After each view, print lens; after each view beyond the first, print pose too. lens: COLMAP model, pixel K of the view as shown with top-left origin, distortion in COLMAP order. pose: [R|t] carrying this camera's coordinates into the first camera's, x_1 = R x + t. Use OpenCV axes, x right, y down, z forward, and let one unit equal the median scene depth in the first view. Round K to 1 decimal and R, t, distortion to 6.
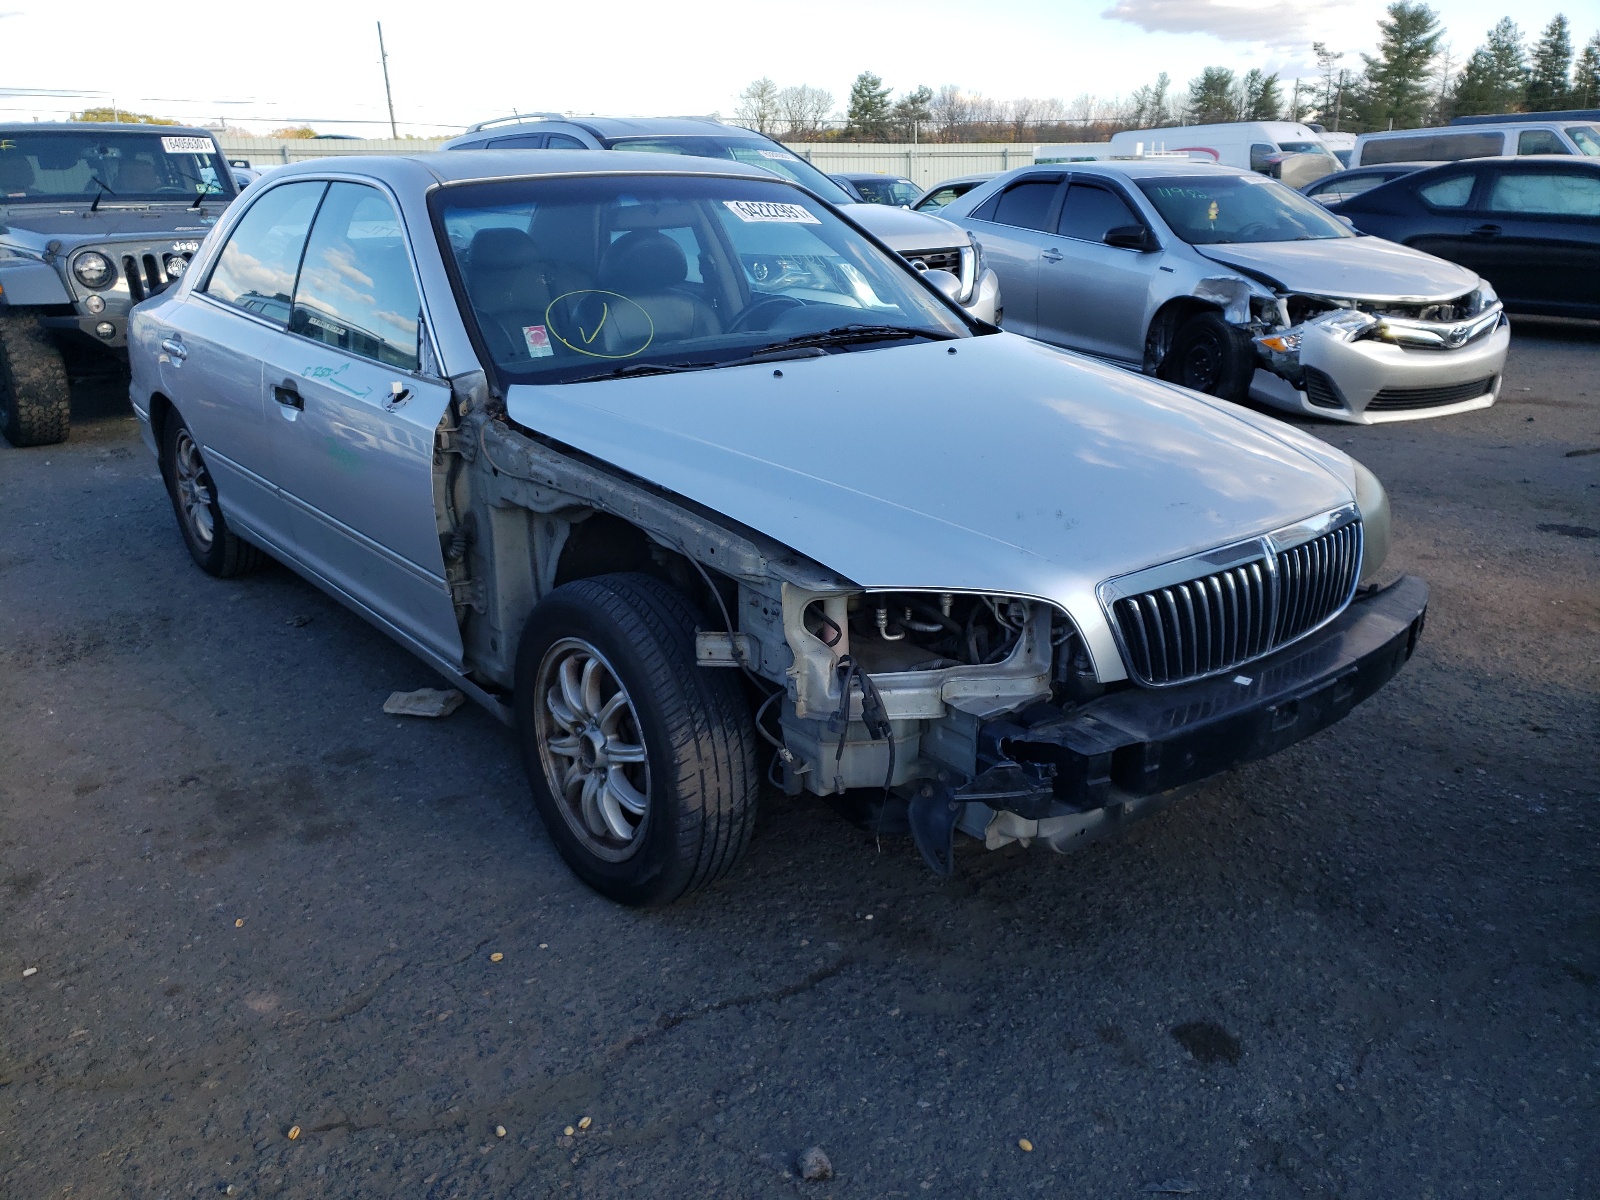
lens RADIAL K [[1272.6, 0, 795.9], [0, 1272.6, 603.7], [0, 0, 1]] dist [0.010586, 0.012745]
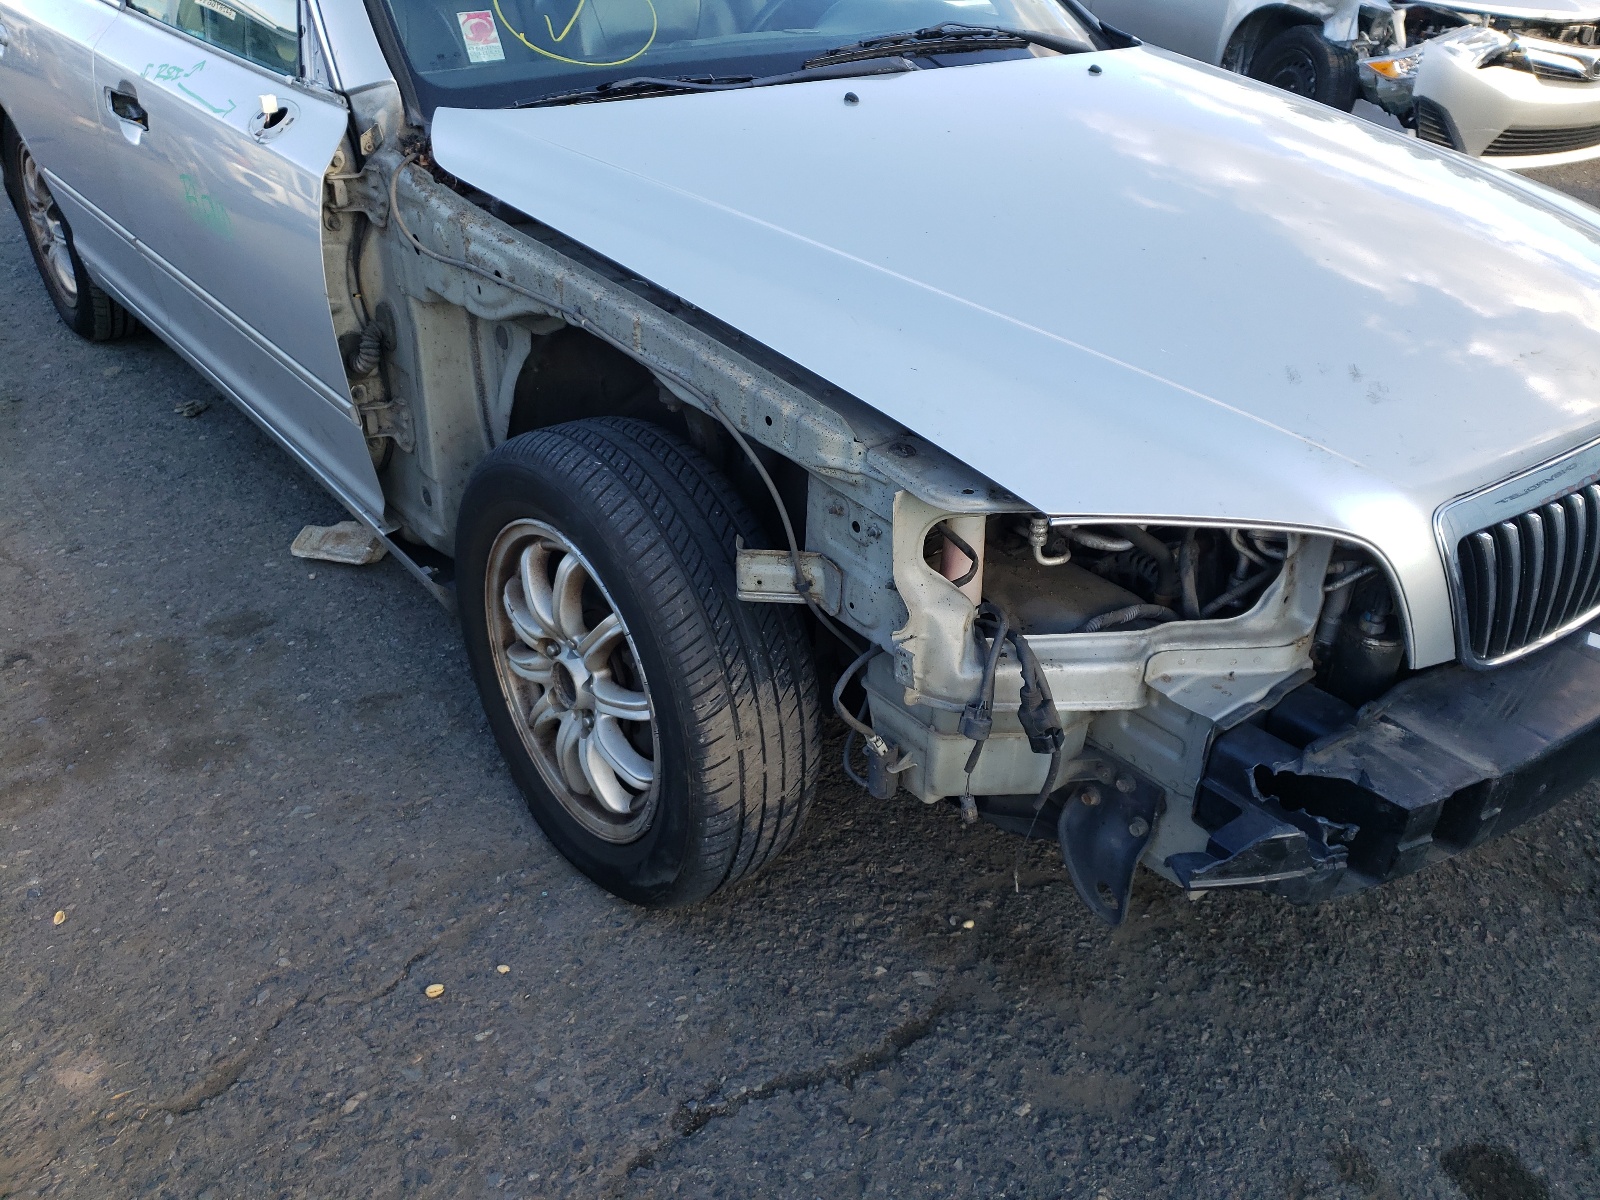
lens RADIAL K [[1272.6, 0, 809.7], [0, 1272.6, 595.7], [0, 0, 1]] dist [0.010586, 0.012745]
pose [[0.999367, 0.020419, 0.029129, -0.054694], [-0.025867, 0.979247, 0.201013, -0.071497], [-0.024420, -0.201639, 0.979155, 0.350437]]
